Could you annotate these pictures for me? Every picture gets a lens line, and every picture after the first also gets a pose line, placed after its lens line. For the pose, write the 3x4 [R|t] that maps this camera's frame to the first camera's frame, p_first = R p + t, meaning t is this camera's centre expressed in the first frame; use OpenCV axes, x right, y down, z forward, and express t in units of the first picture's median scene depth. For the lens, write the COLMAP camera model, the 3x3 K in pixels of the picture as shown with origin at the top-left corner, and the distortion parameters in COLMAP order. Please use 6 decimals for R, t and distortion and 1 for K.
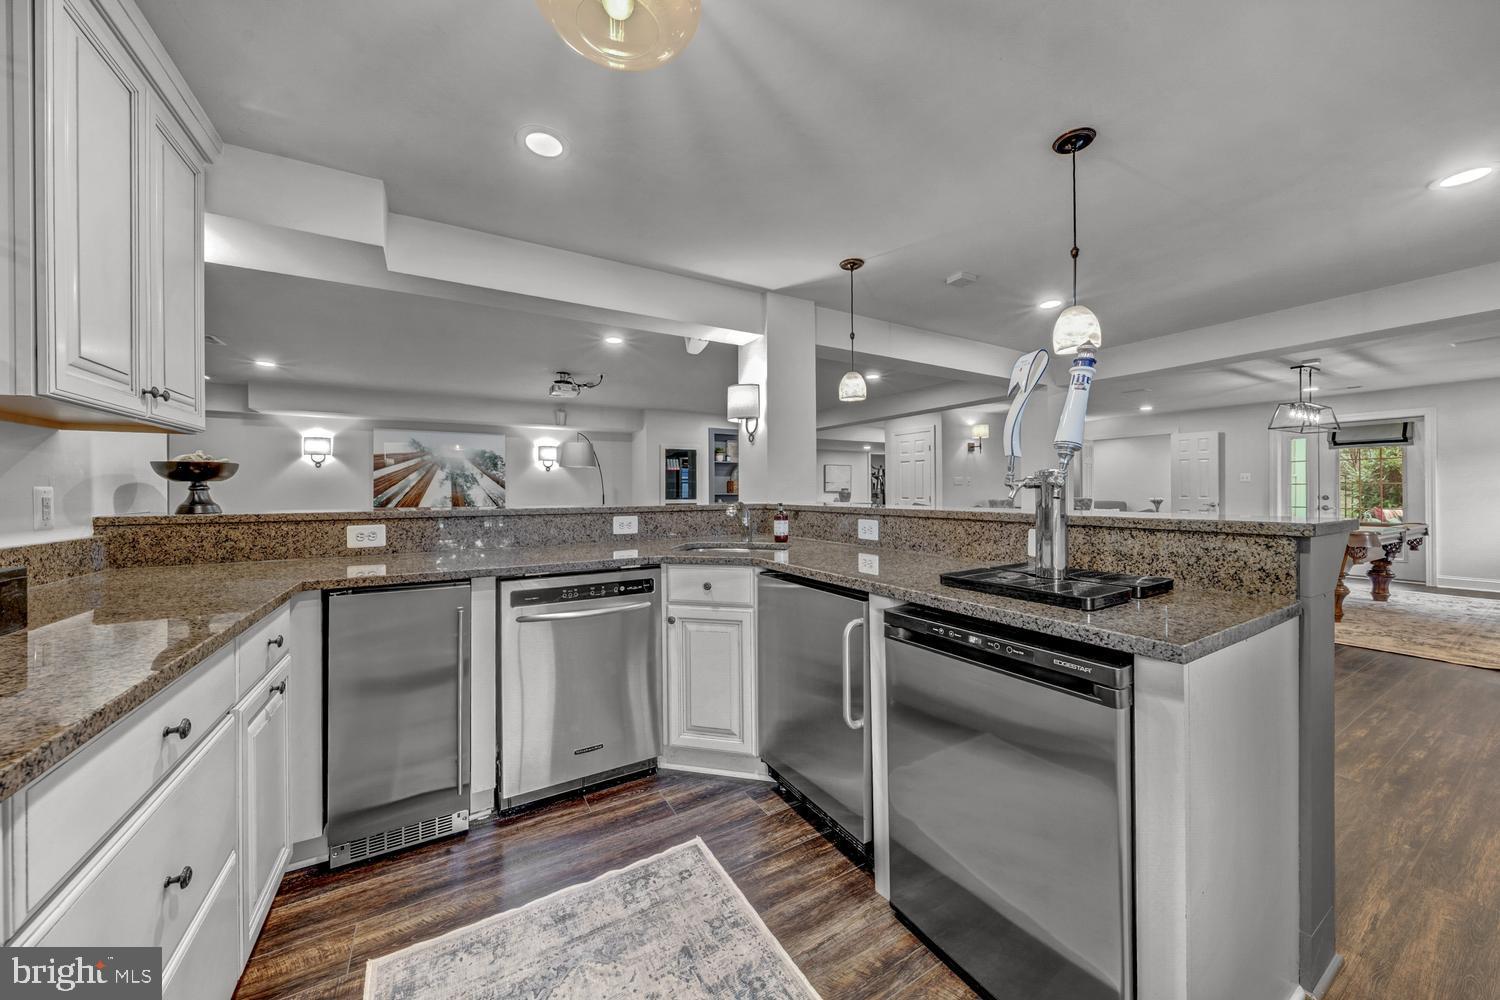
lens RADIAL K [[517.0, 0, 749.6], [0, 517.0, 490.0], [0, 0, 1]] dist [-0.001182, -0.000051]
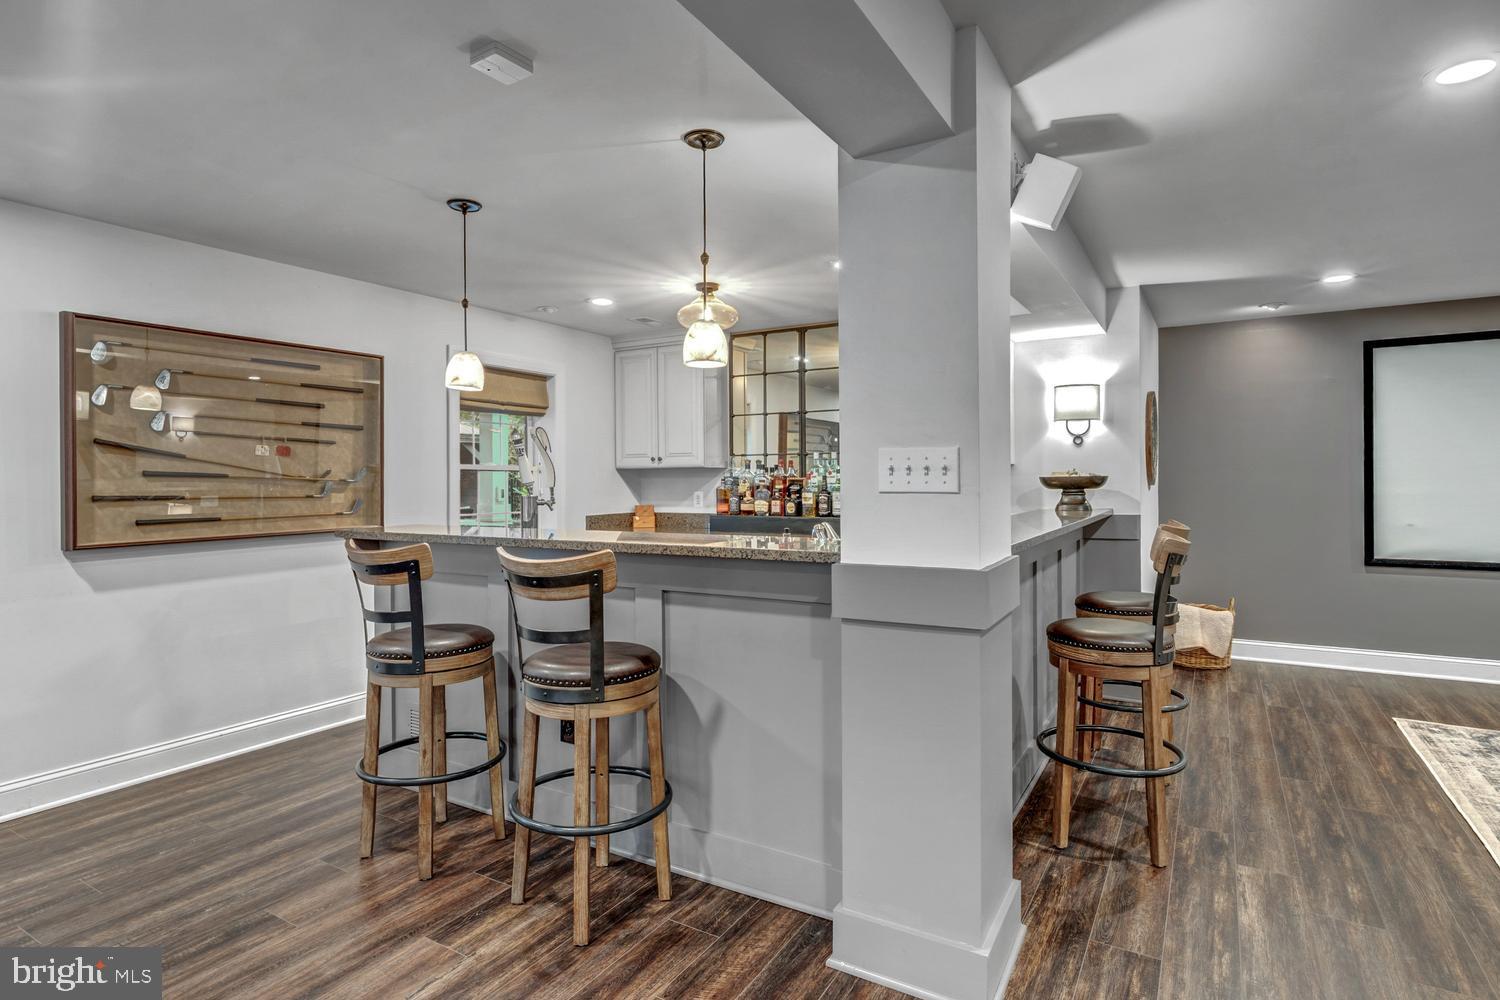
lens RADIAL K [[770.3, 0, 748.3], [0, 770.3, 484.8], [0, 0, 1]] dist [0.006235, -0.000041]
pose [[-0.882053, 0.016908, -0.470847, 0.231130], [0.013744, 0.999854, 0.010158, -0.019172], [0.470950, 0.002489, -0.882156, 0.725022]]
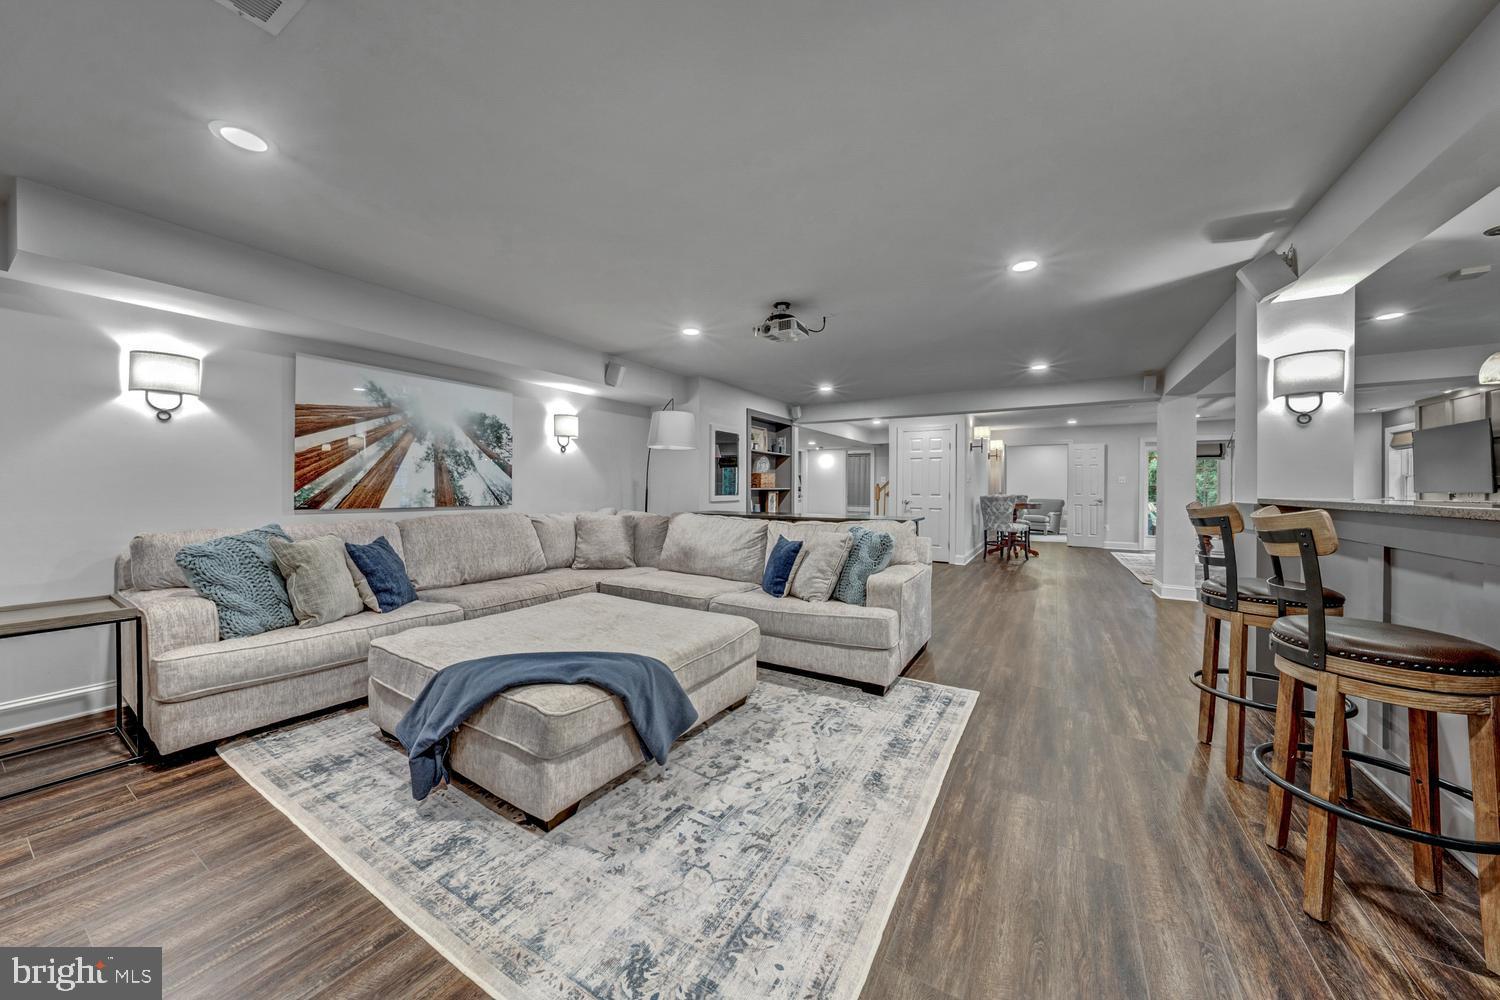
lens RADIAL K [[517.0, 0, 747.8], [0, 517.0, 491.8], [0, 0, 1]] dist [-0.001182, -0.000051]
pose [[0.879416, 0.005675, 0.476020, -0.549428], [-0.009393, 0.999941, 0.005432, 0.008789], [-0.475961, -0.009248, 0.879418, 0.332622]]
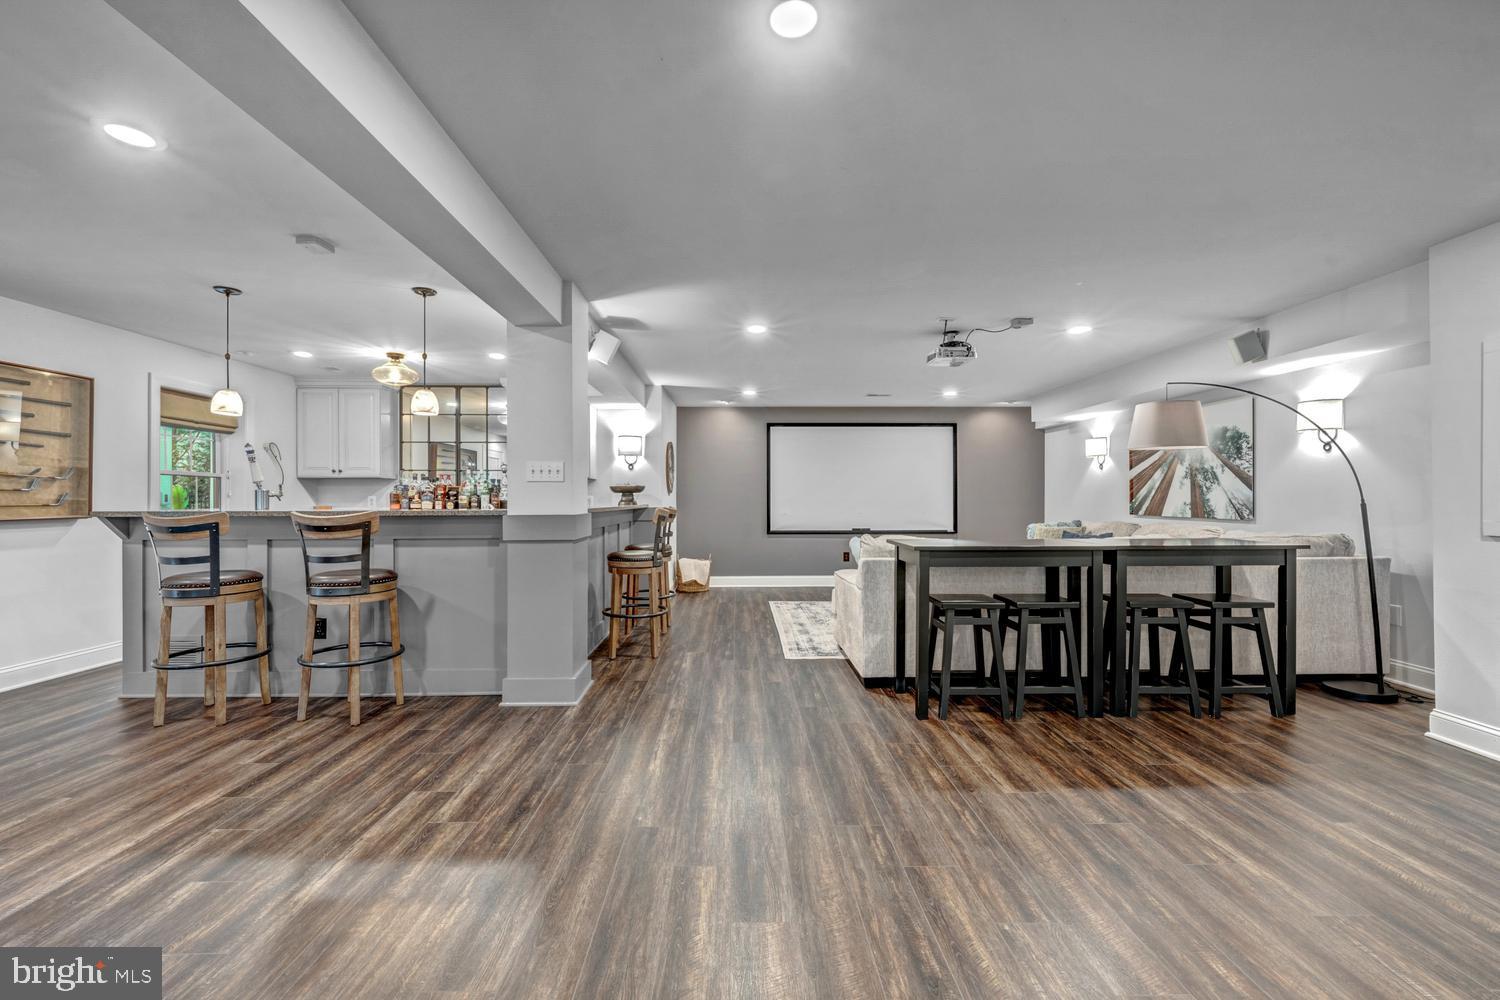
lens RADIAL K [[596.0, 0, 748.9], [0, 596.0, 496.9], [0, 0, 1]] dist [0.000299, 0.000011]
pose [[-0.490936, 0.004795, -0.871182, 0.385115], [0.006706, 0.999976, 0.001725, -0.000015], [0.871170, -0.004995, -0.490957, 0.888286]]
